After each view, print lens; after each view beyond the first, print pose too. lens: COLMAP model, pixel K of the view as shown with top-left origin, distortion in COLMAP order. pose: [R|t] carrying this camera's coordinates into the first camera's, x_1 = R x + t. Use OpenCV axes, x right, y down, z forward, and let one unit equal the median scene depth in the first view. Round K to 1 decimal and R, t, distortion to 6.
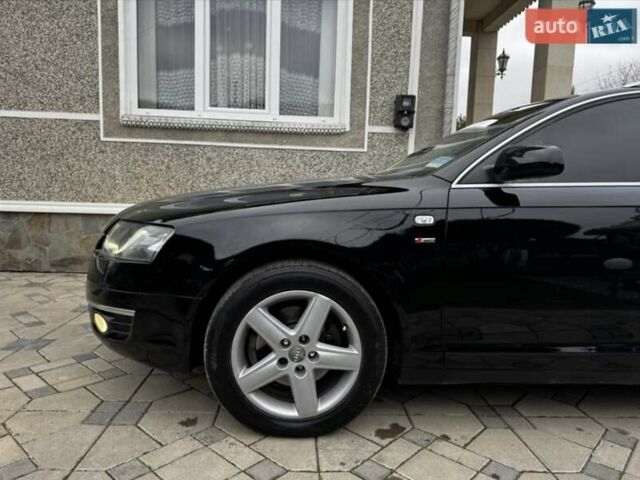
lens RADIAL K [[454.9, 0, 320.0], [0, 454.9, 240.0], [0, 0, 1]] dist [0.043676, -0.073056]
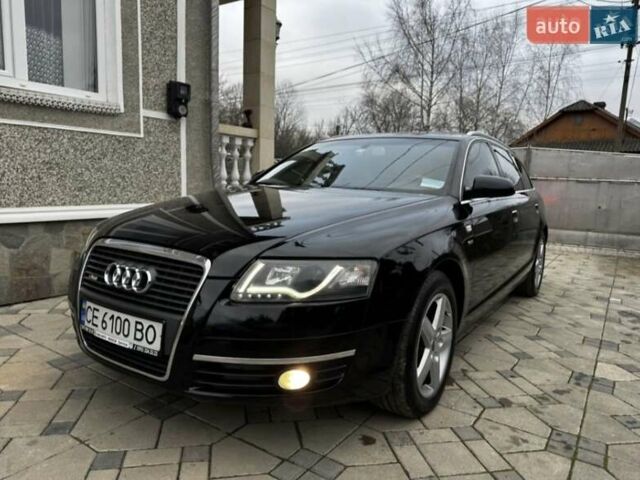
lens RADIAL K [[449.7, 0, 321.9], [0, 449.7, 236.2], [0, 0, 1]] dist [0.032808, -0.069135]
pose [[0.611710, -0.106487, 0.783882, -0.407546], [0.057360, 0.994261, 0.090304, -0.060243], [-0.789000, -0.010277, 0.614308, 0.166868]]
